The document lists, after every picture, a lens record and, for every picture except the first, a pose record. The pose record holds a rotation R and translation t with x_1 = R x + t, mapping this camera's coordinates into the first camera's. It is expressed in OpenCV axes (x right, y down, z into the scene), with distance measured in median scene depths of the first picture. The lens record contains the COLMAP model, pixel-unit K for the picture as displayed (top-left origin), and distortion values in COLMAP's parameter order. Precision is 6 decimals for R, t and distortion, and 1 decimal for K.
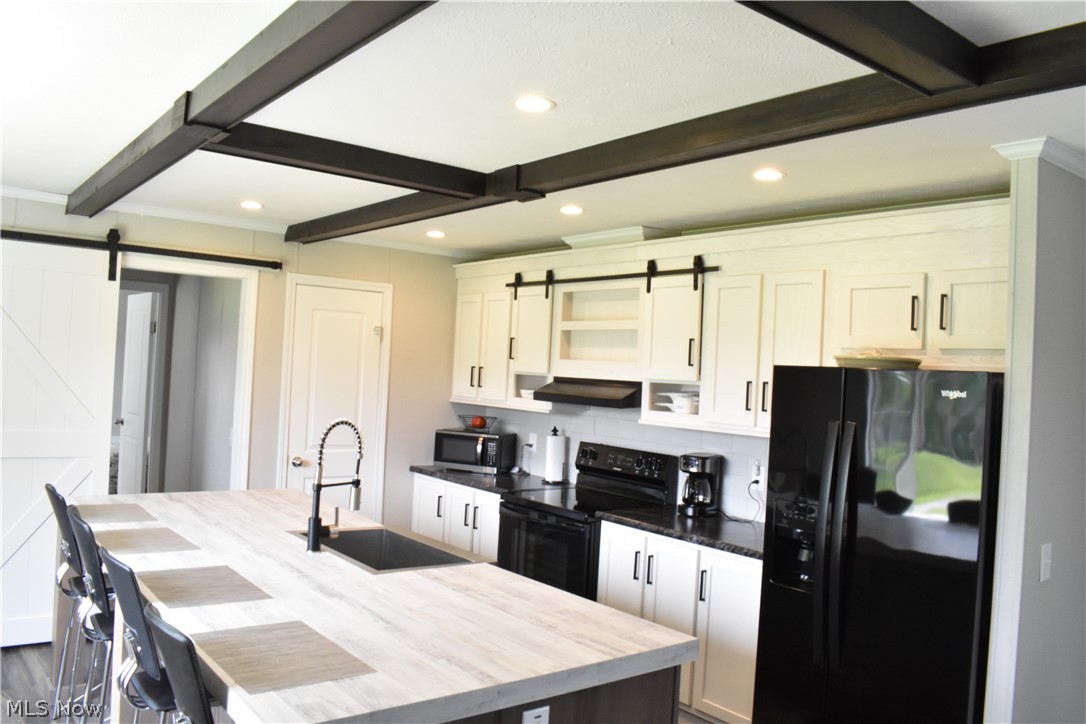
lens RADIAL K [[855.4, 0, 543.0], [0, 855.4, 362.0], [0, 0, 1]] dist [-0.088524, 0.009823]
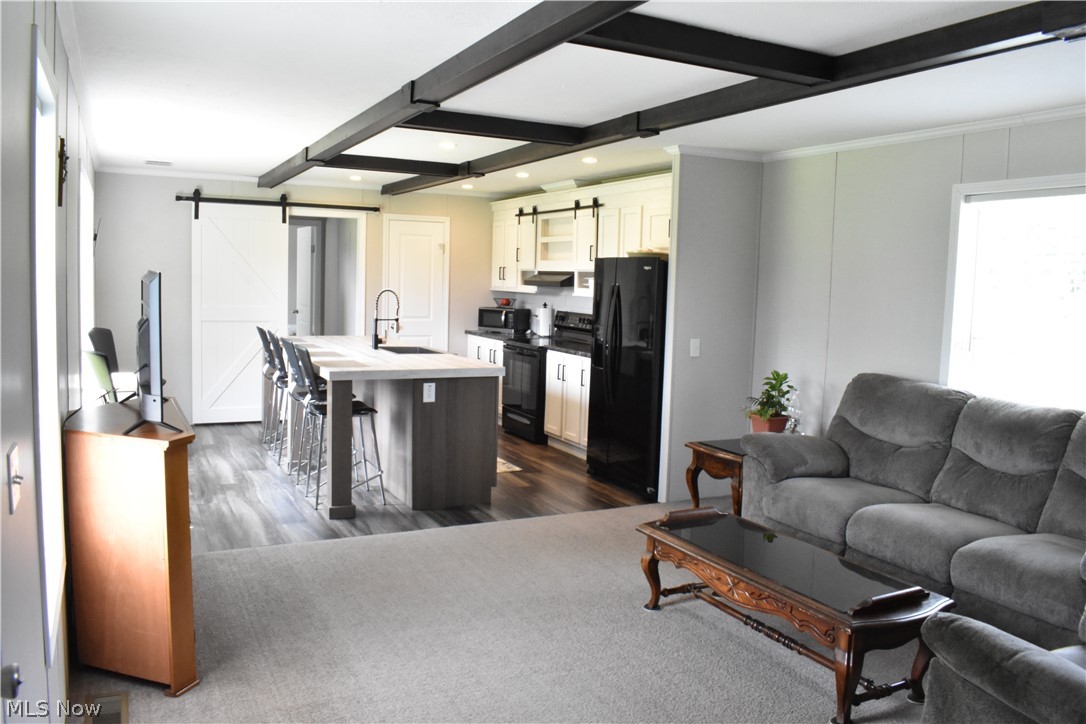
lens RADIAL K [[855.4, 0, 543.0], [0, 855.4, 362.0], [0, 0, 1]] dist [-0.088524, 0.009823]
pose [[0.980775, -0.003387, -0.195114, 0.347718], [0.022808, 0.994986, 0.097378, 0.031838], [0.193806, -0.099956, 0.975934, -0.633066]]
